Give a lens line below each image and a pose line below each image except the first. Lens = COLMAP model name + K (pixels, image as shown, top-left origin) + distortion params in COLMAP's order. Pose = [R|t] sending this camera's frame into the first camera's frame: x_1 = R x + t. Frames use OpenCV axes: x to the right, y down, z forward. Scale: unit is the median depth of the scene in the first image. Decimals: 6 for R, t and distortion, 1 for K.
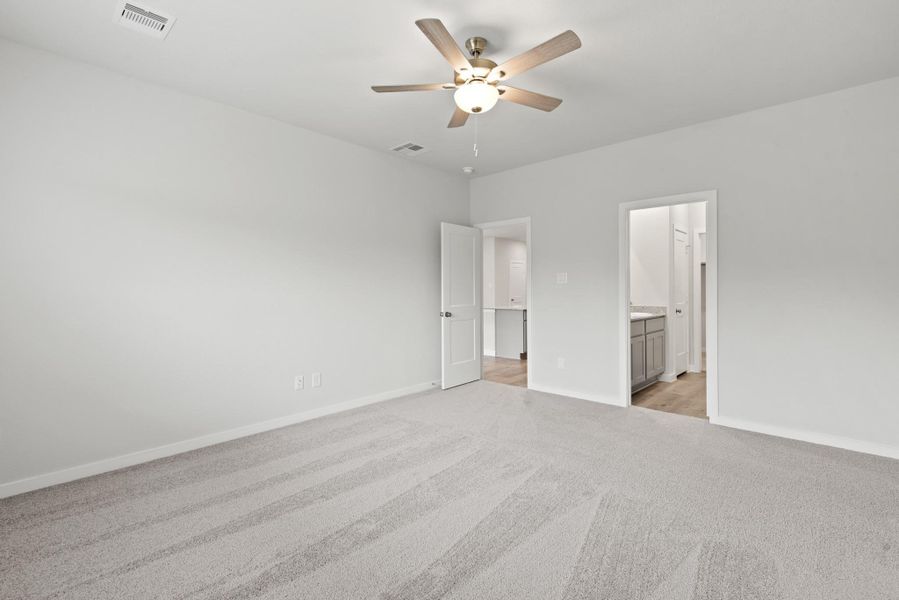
lens RADIAL K [[413.6, 0, 448.1], [0, 413.6, 295.4], [0, 0, 1]] dist [0.021197, -0.011511]
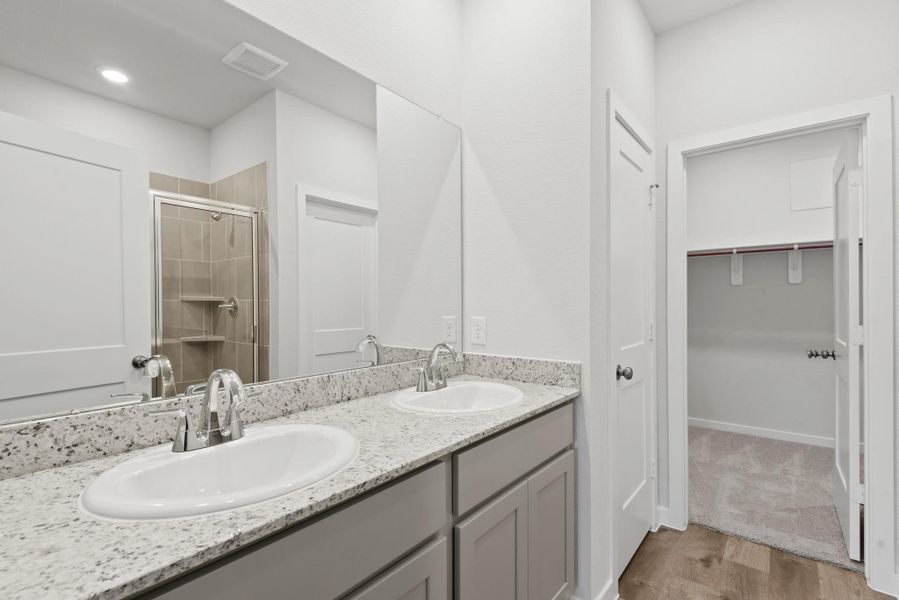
lens RADIAL K [[413.6, 0, 450.2], [0, 413.6, 300.8], [0, 0, 1]] dist [0.021197, -0.011511]
pose [[0.998027, 0.004785, 0.062609, 0.407607], [-0.004423, 0.999973, -0.005927, -0.016955], [-0.062635, 0.005639, 0.998021, 0.702156]]
